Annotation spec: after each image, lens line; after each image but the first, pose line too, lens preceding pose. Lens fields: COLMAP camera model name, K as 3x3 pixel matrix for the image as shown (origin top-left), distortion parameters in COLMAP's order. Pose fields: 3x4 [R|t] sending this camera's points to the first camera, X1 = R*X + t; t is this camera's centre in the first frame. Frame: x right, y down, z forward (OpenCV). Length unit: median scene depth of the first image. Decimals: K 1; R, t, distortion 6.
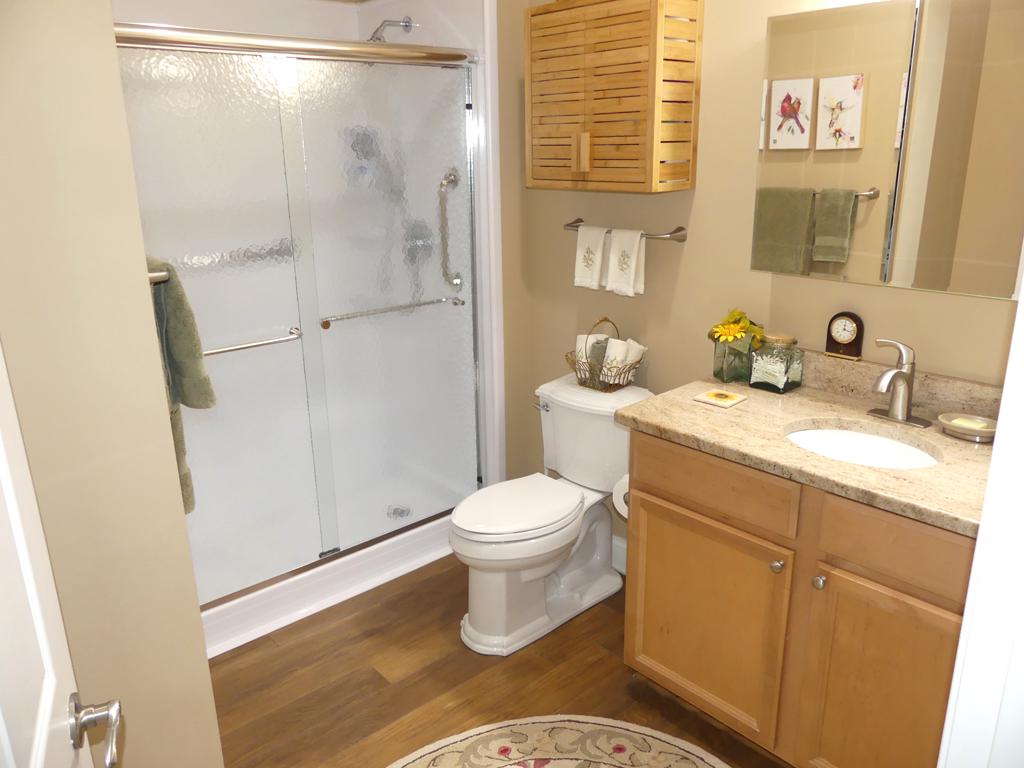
lens RADIAL K [[772.6, 0, 512.0], [0, 772.6, 384.0], [0, 0, 1]] dist [-0.006162, 0.004211]
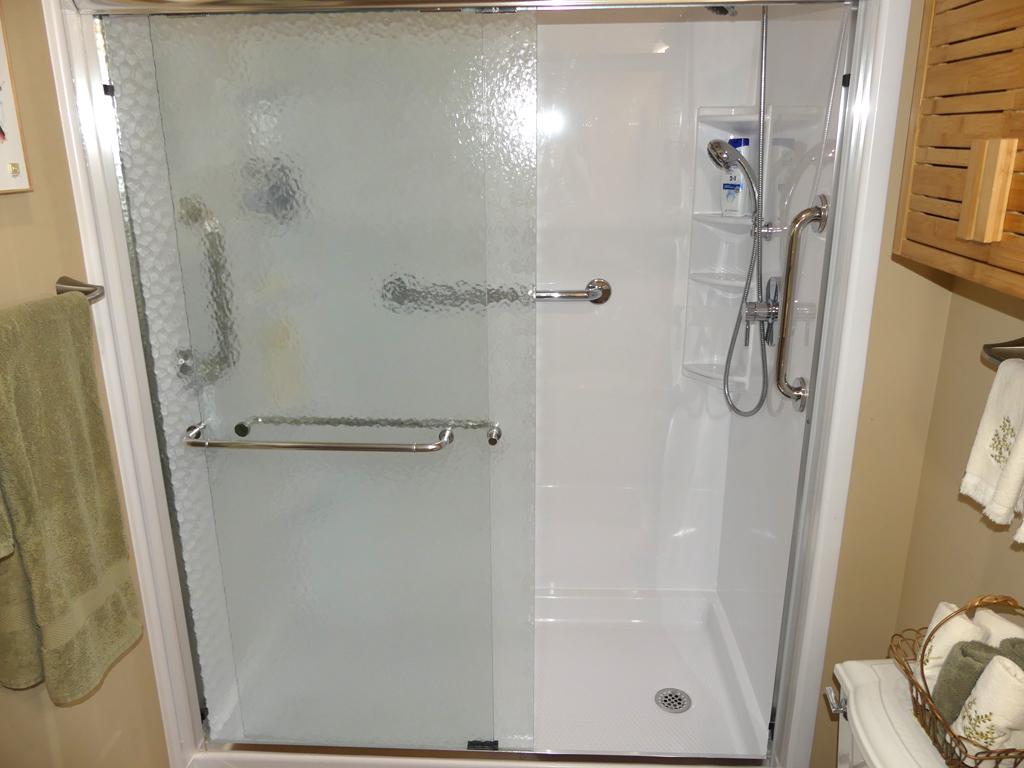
lens RADIAL K [[772.6, 0, 512.0], [0, 772.6, 384.0], [0, 0, 1]] dist [-0.006162, 0.004211]
pose [[0.719932, 0.219069, -0.658564, 0.178322], [-0.203893, 0.973766, 0.101027, -0.185393], [0.663420, 0.061544, 0.745712, 0.532415]]
